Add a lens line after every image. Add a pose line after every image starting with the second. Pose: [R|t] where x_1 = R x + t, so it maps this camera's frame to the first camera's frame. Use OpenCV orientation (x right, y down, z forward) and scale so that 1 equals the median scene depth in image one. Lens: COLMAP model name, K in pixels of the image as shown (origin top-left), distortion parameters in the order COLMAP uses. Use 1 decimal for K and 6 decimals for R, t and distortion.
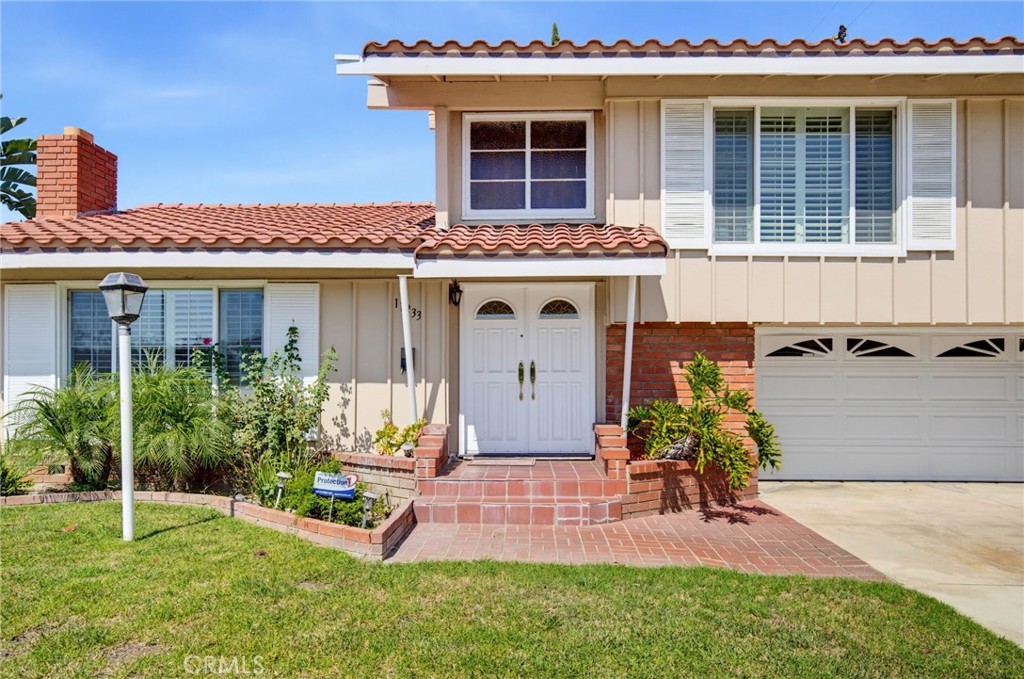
lens RADIAL K [[670.5, 0, 504.2], [0, 670.5, 366.5], [0, 0, 1]] dist [-0.009498, 0.003281]
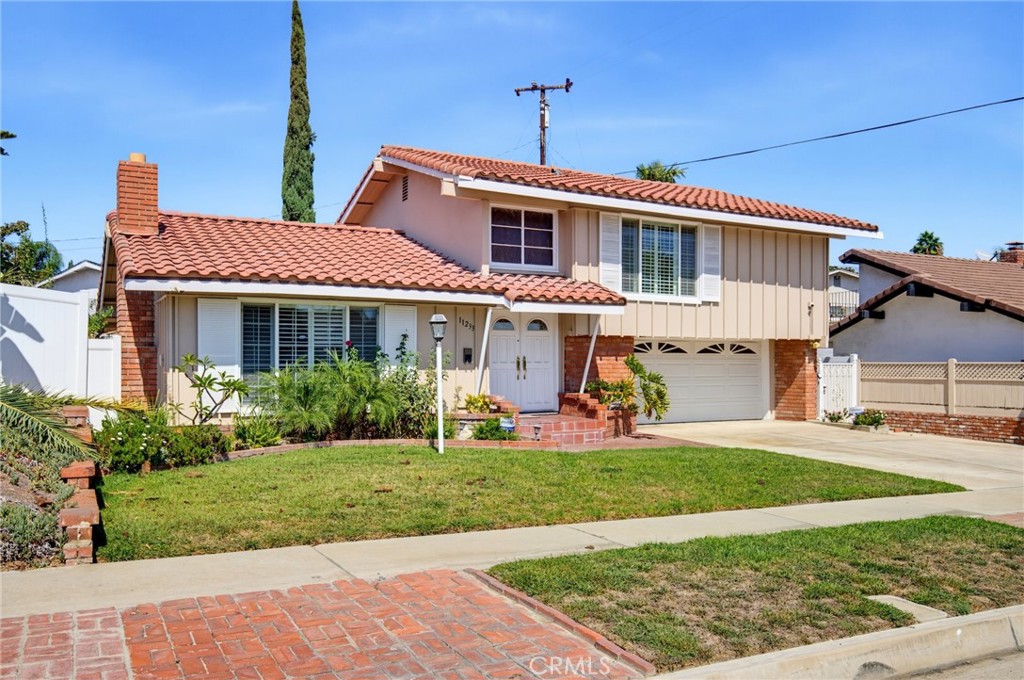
lens RADIAL K [[824.2, 0, 509.7], [0, 824.2, 345.3], [0, 0, 1]] dist [-0.006696, -0.007056]
pose [[0.856287, 0.008173, 0.516435, -1.093444], [-0.010133, 0.999948, 0.000975, -0.038607], [-0.516401, -0.006068, 0.856326, -0.757189]]
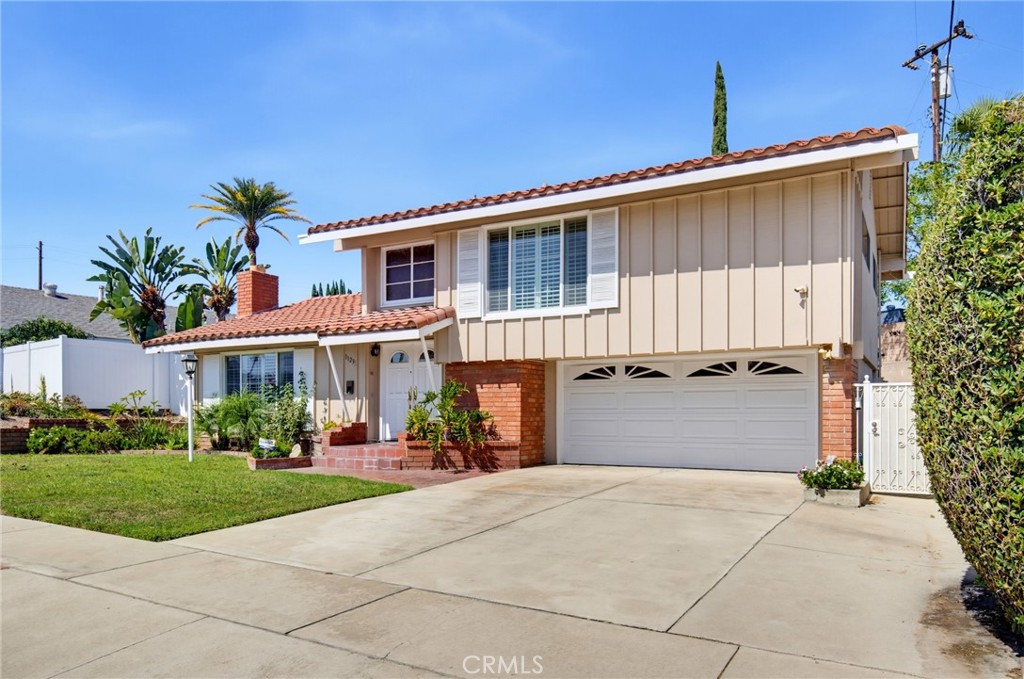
lens RADIAL K [[698.7, 0, 507.0], [0, 698.7, 401.0], [0, 0, 1]] dist [0.001746, -0.000785]
pose [[0.881420, -0.011960, -0.472181, 1.157870], [0.015173, 0.999880, 0.002997, 0.029147], [0.472089, -0.009806, 0.881497, -0.497473]]
